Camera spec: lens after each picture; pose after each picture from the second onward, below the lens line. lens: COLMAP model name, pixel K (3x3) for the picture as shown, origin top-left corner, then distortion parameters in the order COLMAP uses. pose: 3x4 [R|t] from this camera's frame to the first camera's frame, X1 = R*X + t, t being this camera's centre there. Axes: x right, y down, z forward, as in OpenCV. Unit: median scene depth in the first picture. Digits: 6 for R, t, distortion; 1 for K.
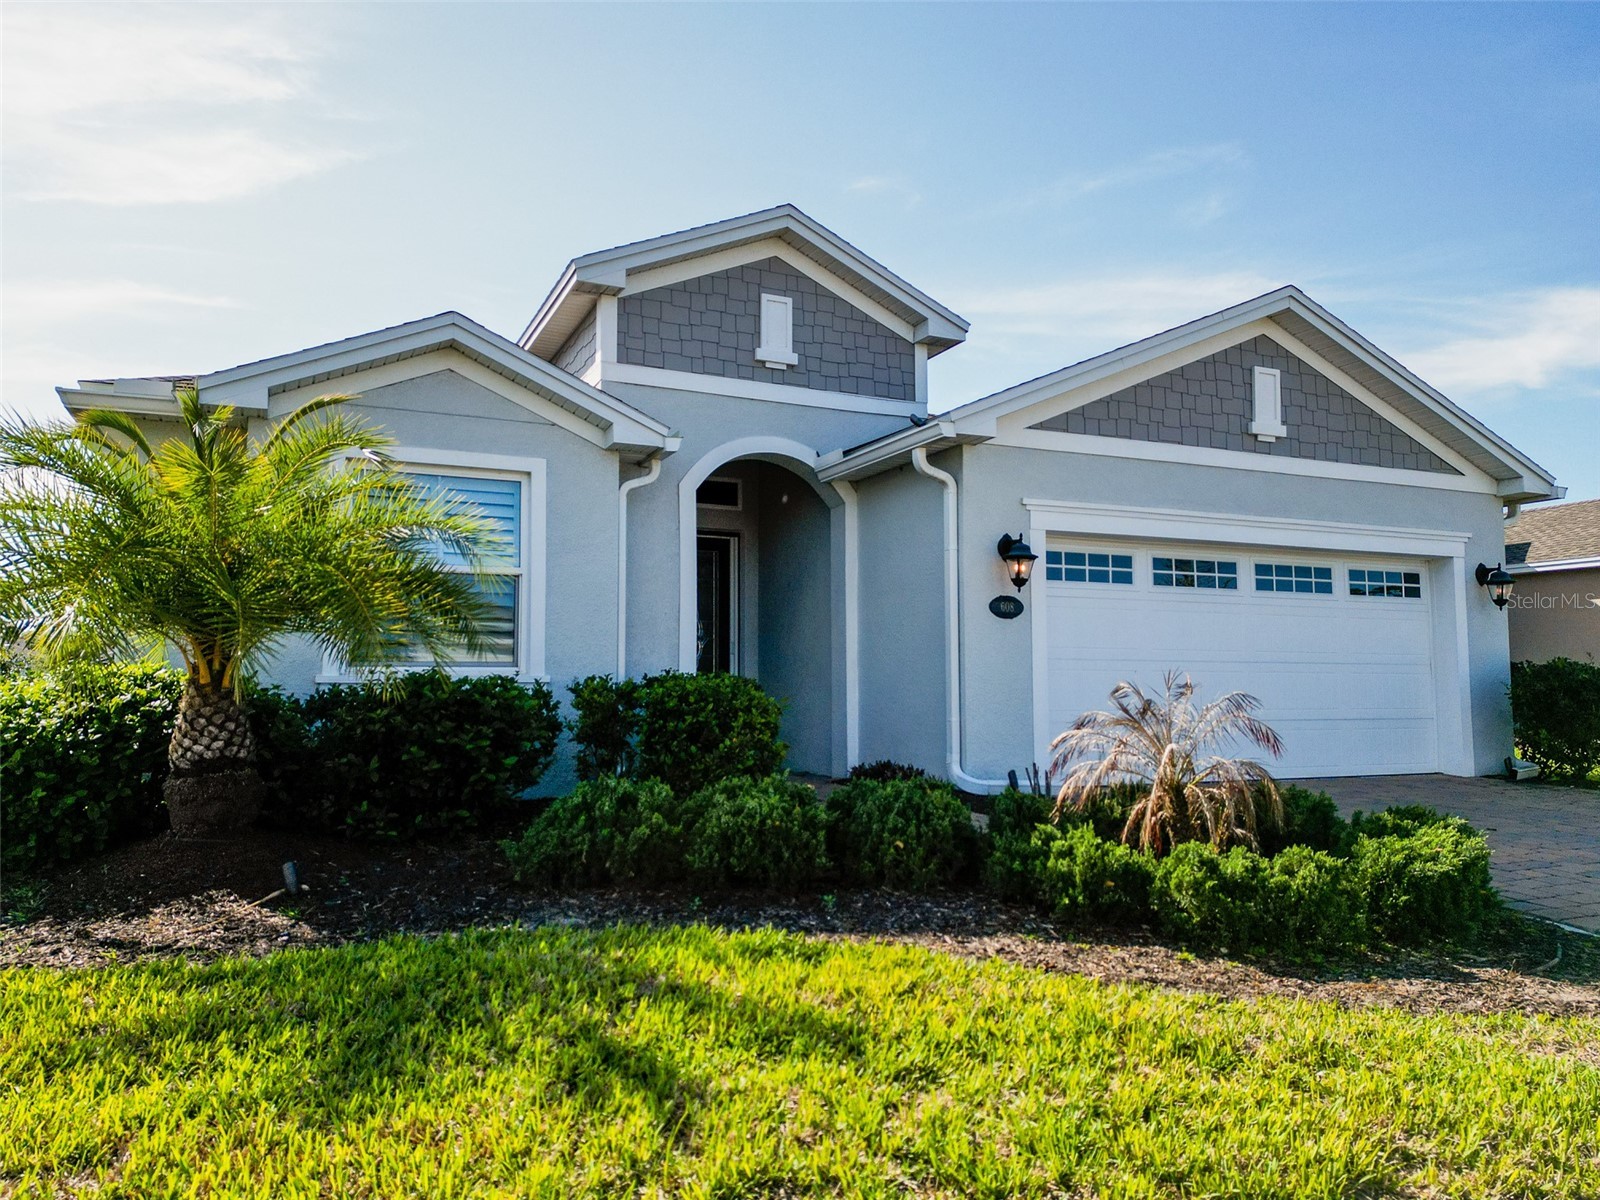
lens RADIAL K [[1120.3, 0, 803.3], [0, 1120.3, 604.0], [0, 0, 1]] dist [0.049290, -0.018909]
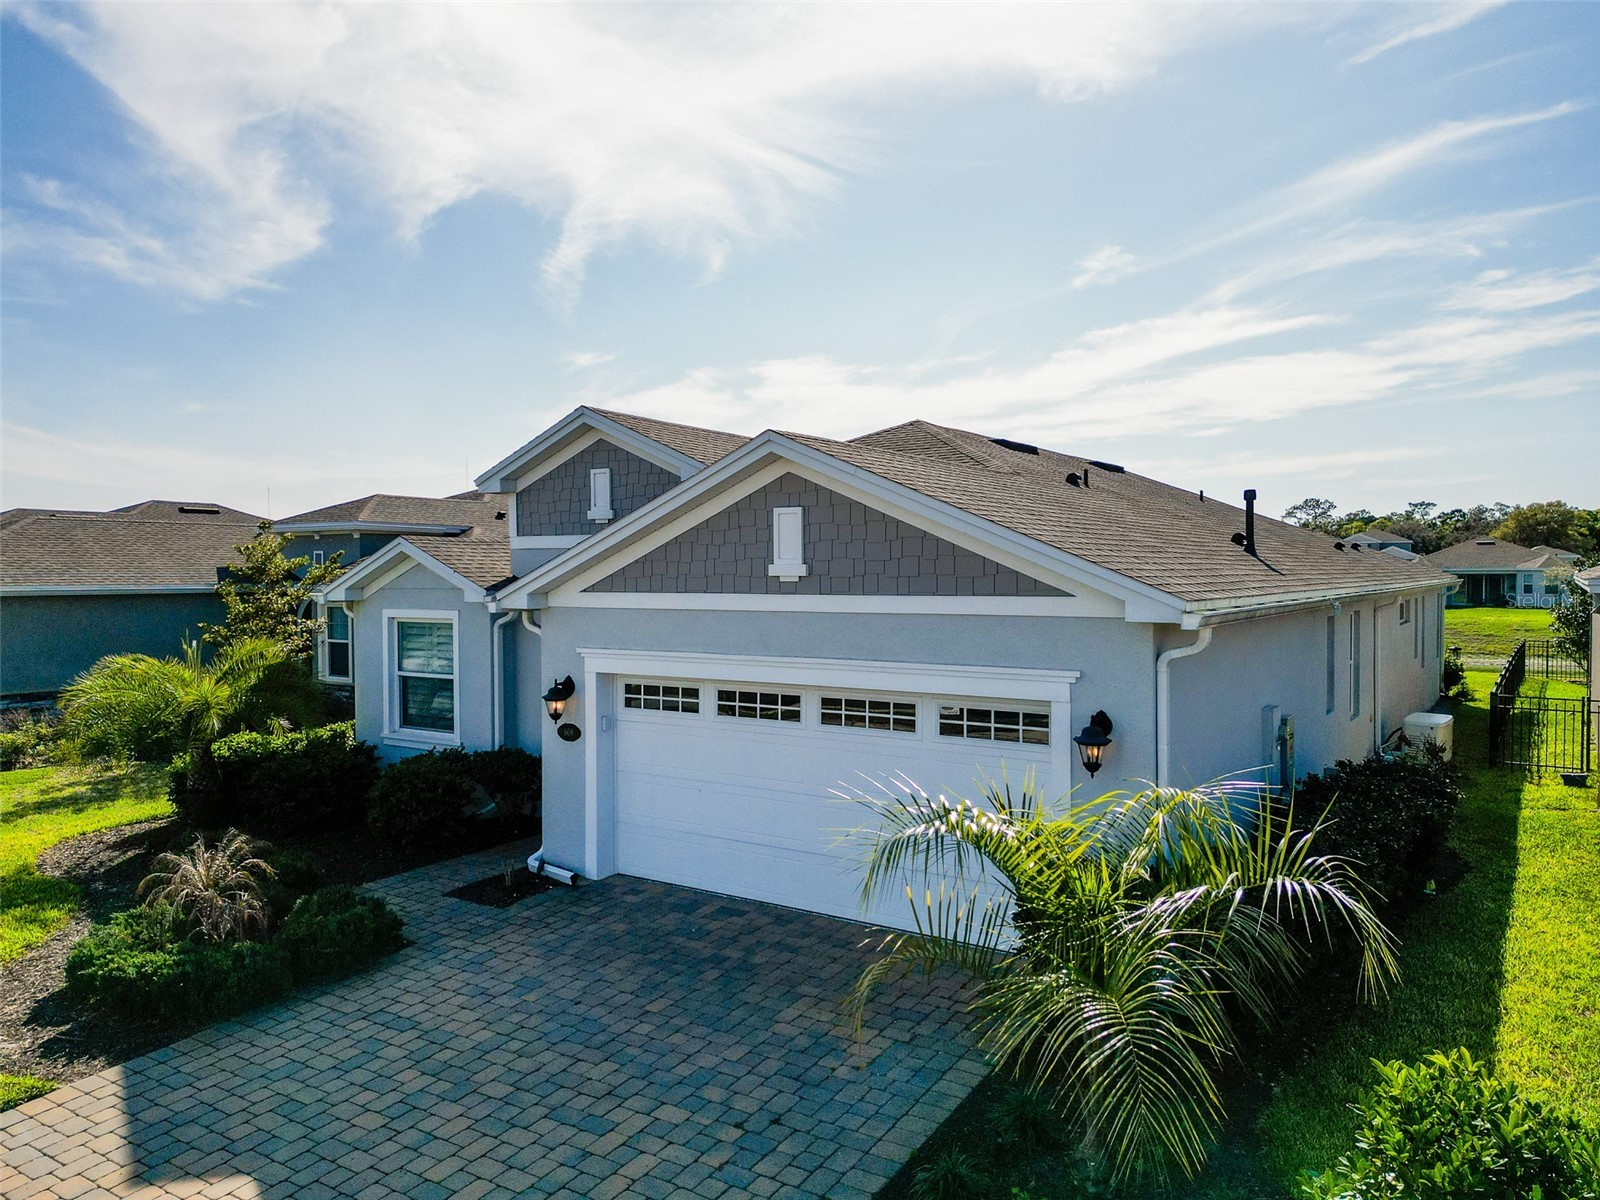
lens RADIAL K [[1120.3, 0, 807.7], [0, 1120.3, 594.0], [0, 0, 1]] dist [0.049290, -0.018909]
pose [[0.530094, 0.020499, -0.847691, 1.271787], [0.069618, 0.995280, 0.067603, -0.200773], [0.845076, -0.094851, 0.526165, 0.494624]]
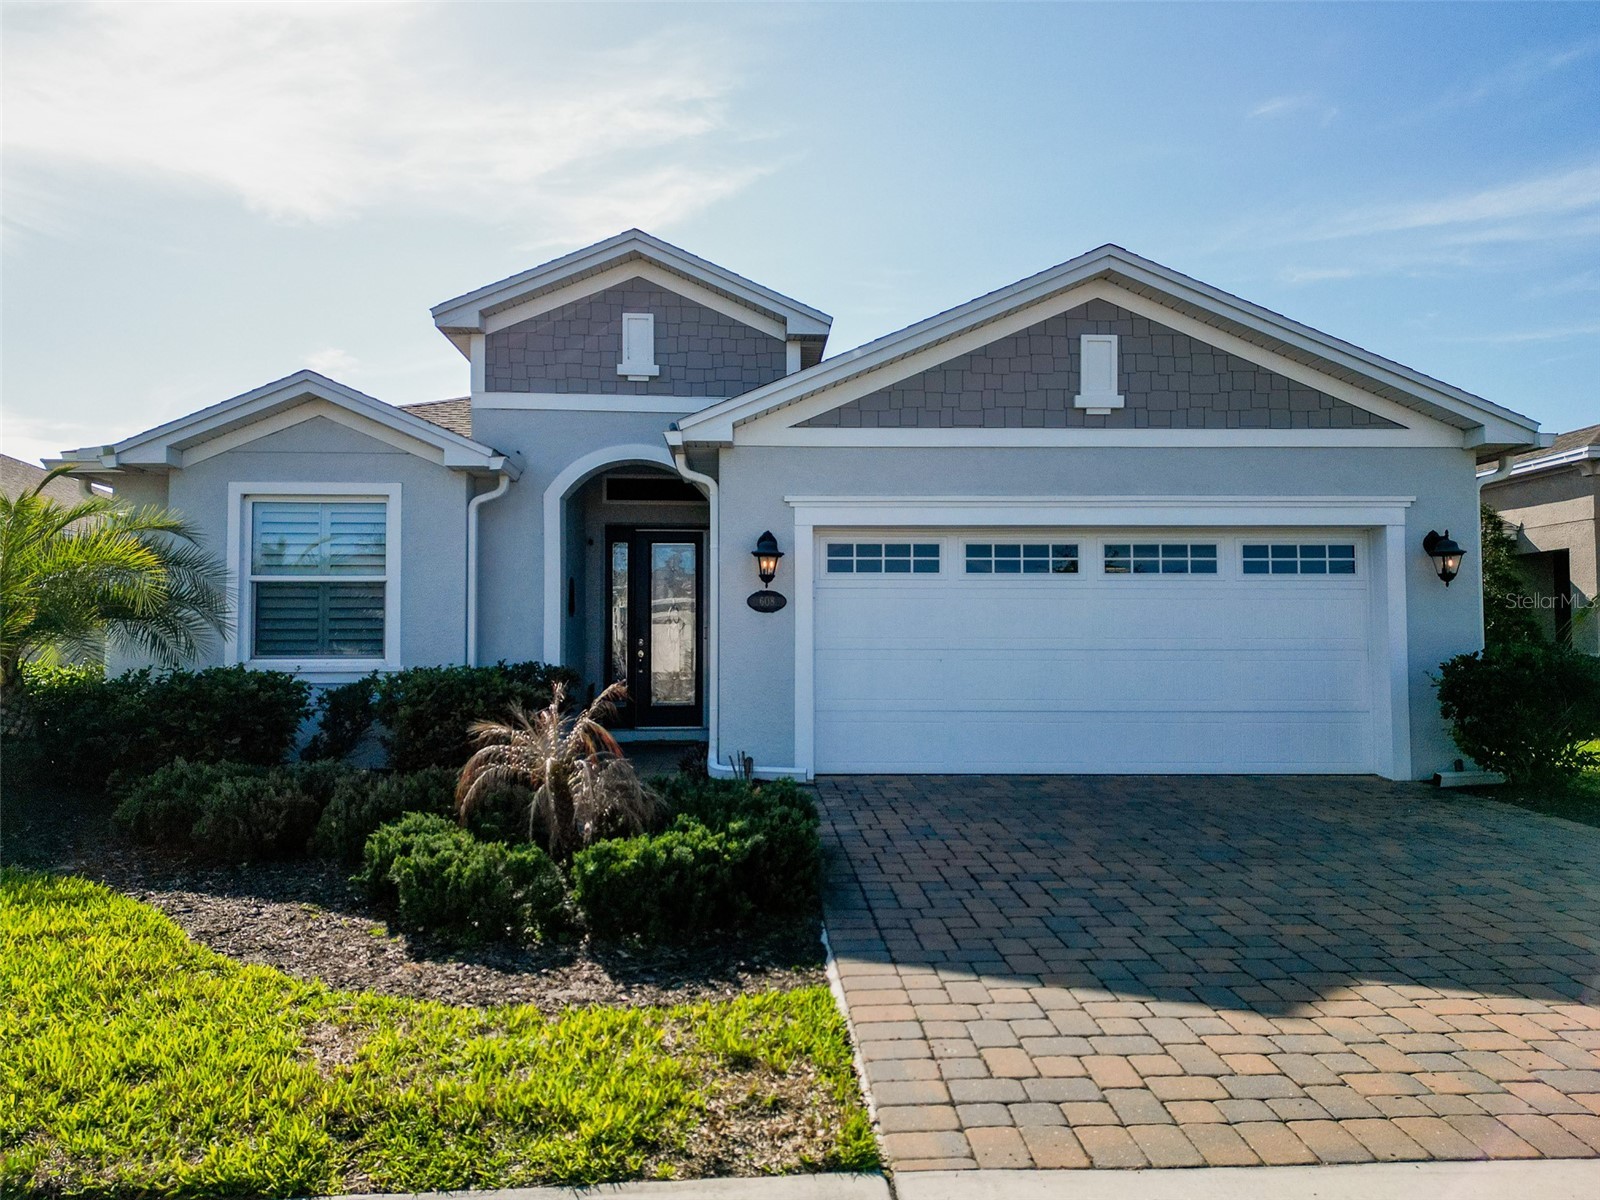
lens RADIAL K [[1120.3, 0, 800.3], [0, 1120.3, 601.0], [0, 0, 1]] dist [0.049290, -0.018909]
pose [[0.928320, -0.015477, -0.371461, 0.529062], [0.028319, 0.999174, 0.029140, -0.024252], [0.370703, -0.037571, 0.927991, 0.040045]]
